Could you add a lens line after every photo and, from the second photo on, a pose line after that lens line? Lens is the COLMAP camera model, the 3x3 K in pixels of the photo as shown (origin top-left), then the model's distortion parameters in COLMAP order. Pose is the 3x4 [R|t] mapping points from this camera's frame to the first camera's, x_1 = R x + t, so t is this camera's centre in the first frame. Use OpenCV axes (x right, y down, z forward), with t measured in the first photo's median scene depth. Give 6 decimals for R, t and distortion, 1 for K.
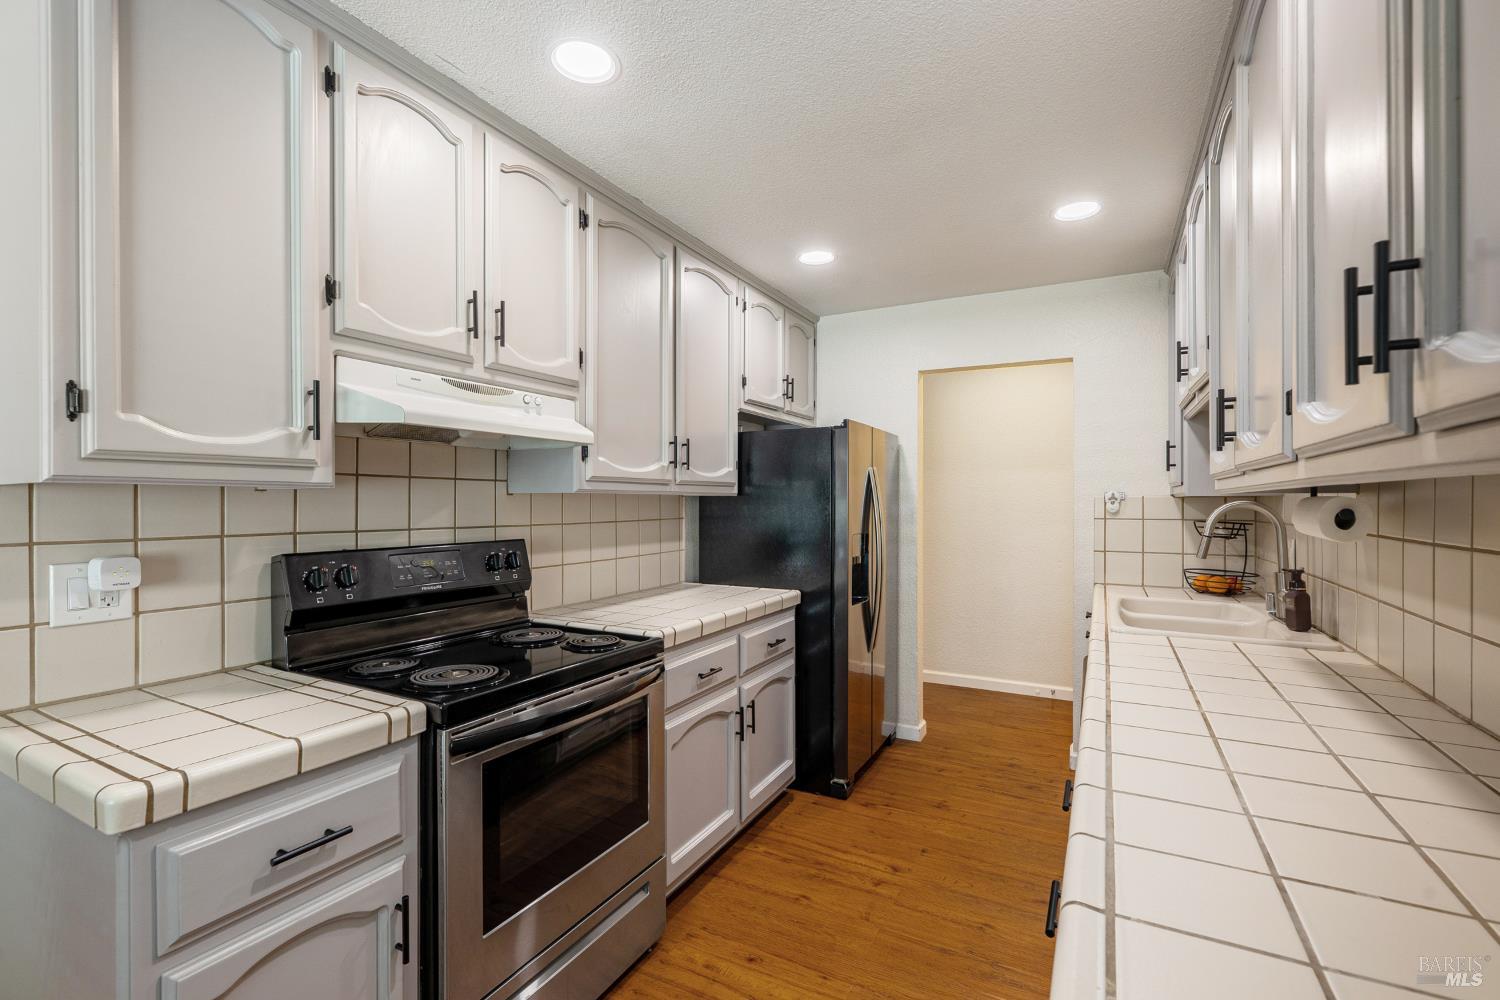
lens RADIAL K [[661.6, 0, 747.6], [0, 661.6, 500.4], [0, 0, 1]] dist [0.000092, -0.001524]
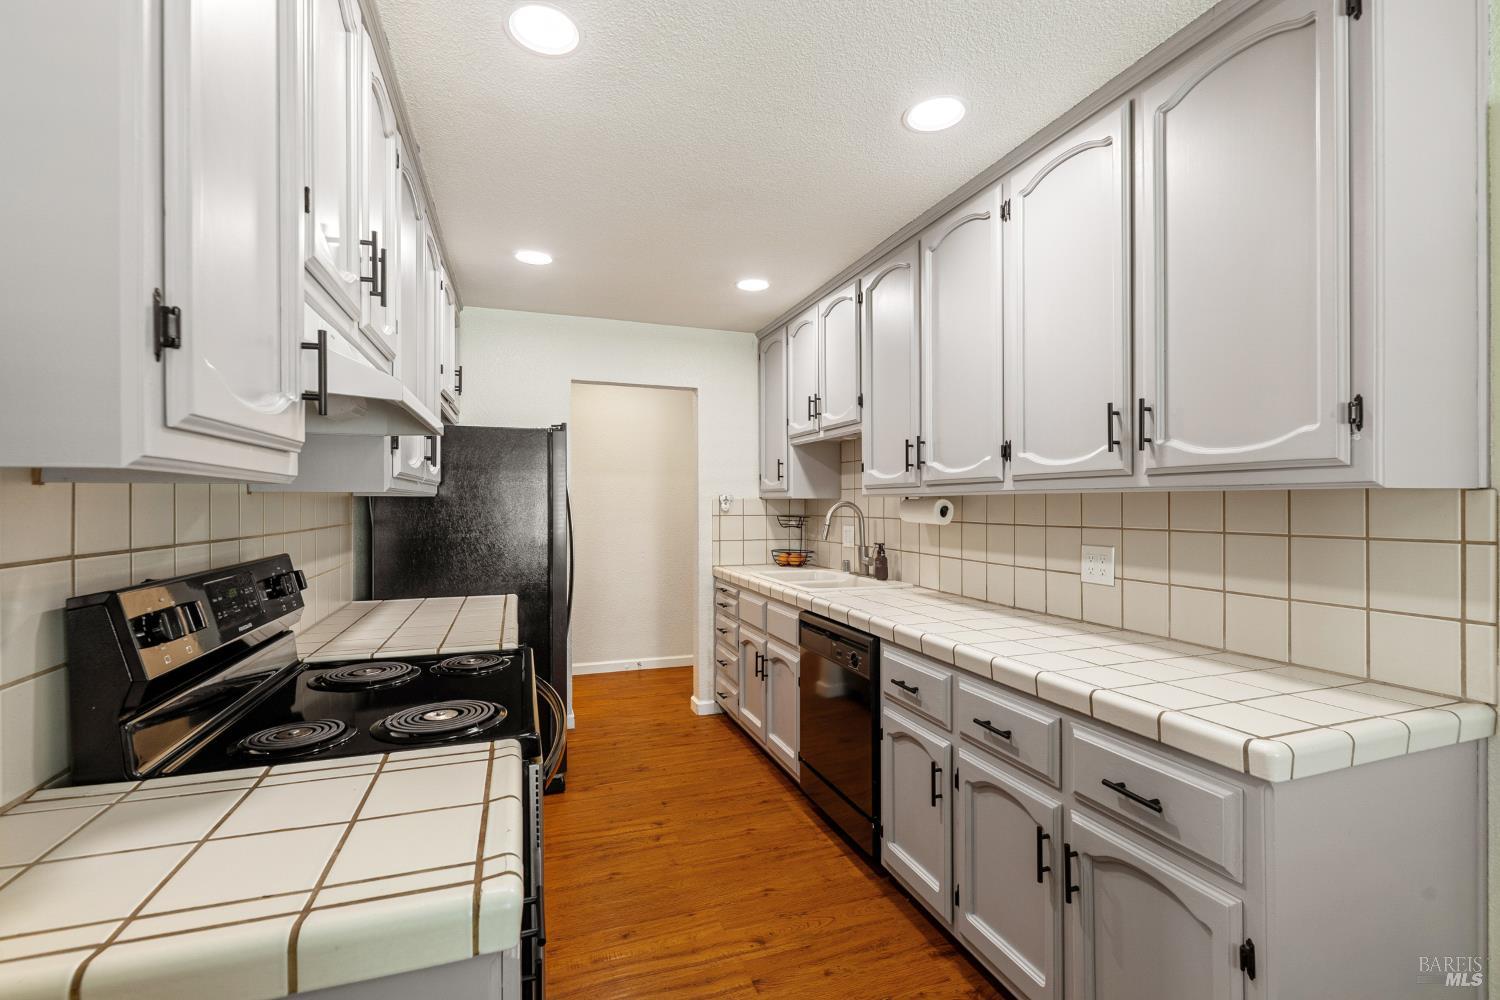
lens RADIAL K [[661.6, 0, 754.4], [0, 661.6, 502.9], [0, 0, 1]] dist [0.000092, -0.001524]
pose [[0.667356, -0.002383, 0.744735, -0.499614], [0.001391, 0.999997, 0.001953, 0.000163], [-0.744737, -0.000267, 0.667358, 0.108852]]
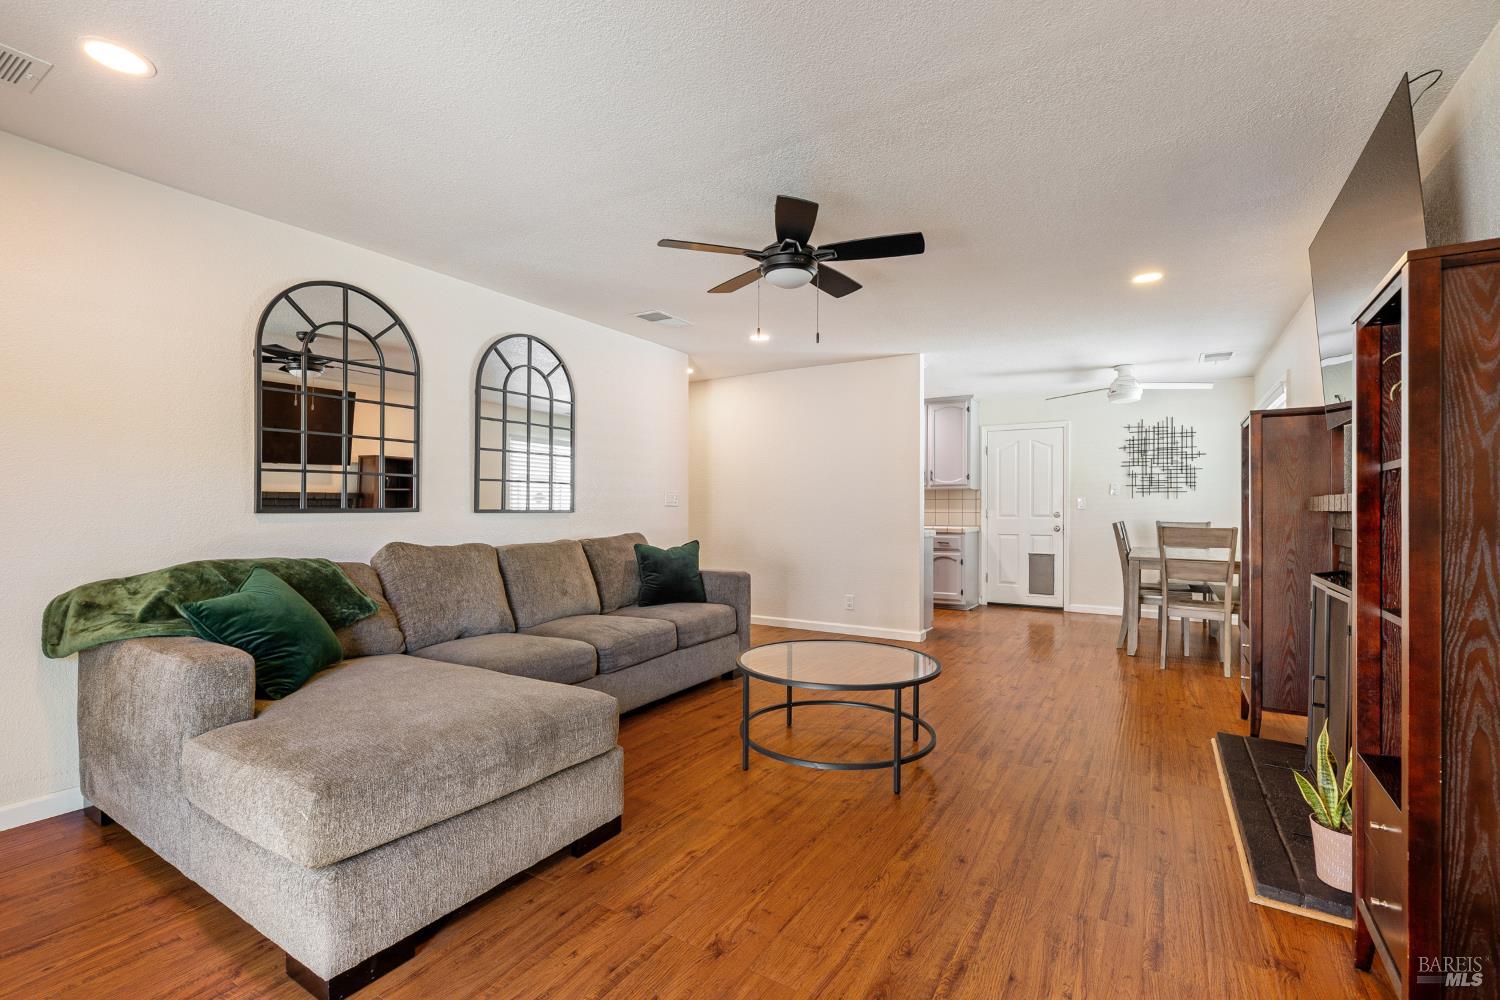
lens RADIAL K [[661.6, 0, 742.9], [0, 661.6, 502.2], [0, 0, 1]] dist [0.000092, -0.001524]
pose [[0.071339, 0.009353, 0.997408, -2.984129], [-0.002255, 0.999955, -0.009216, 0.082645], [-0.997450, -0.001592, 0.071357, 0.937164]]
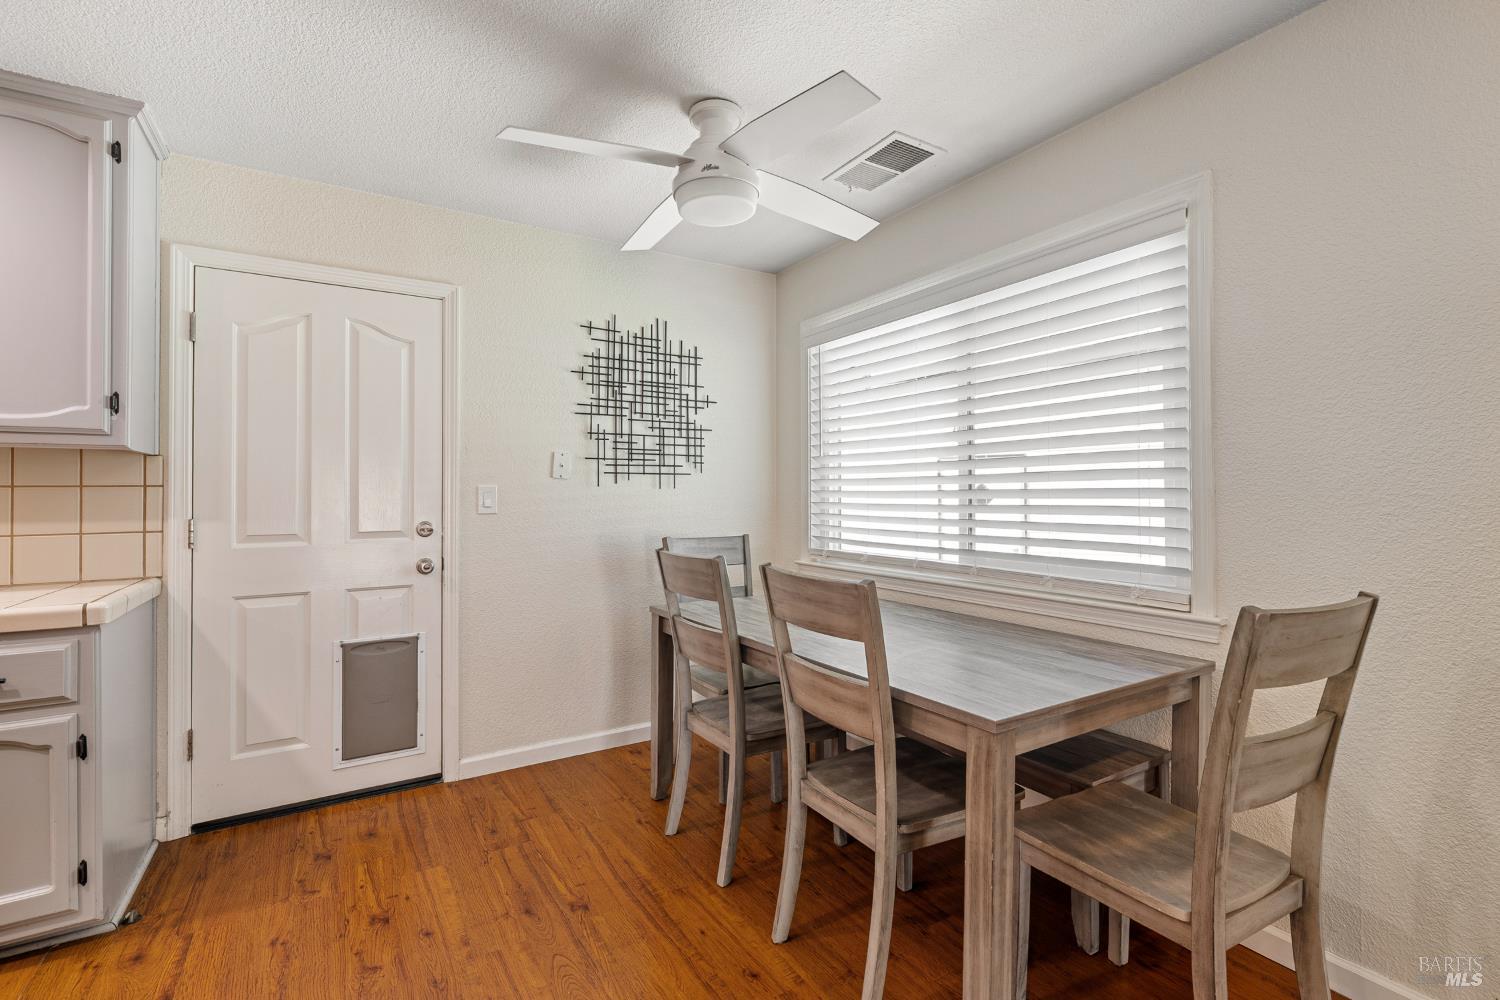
lens RADIAL K [[661.6, 0, 750.3], [0, 661.6, 486.8], [0, 0, 1]] dist [0.000092, -0.001524]
pose [[-0.865860, 0.007496, 0.500230, -0.914716], [0.003359, 0.999952, -0.009170, 0.048036], [-0.500275, -0.006260, -0.865844, 0.421543]]
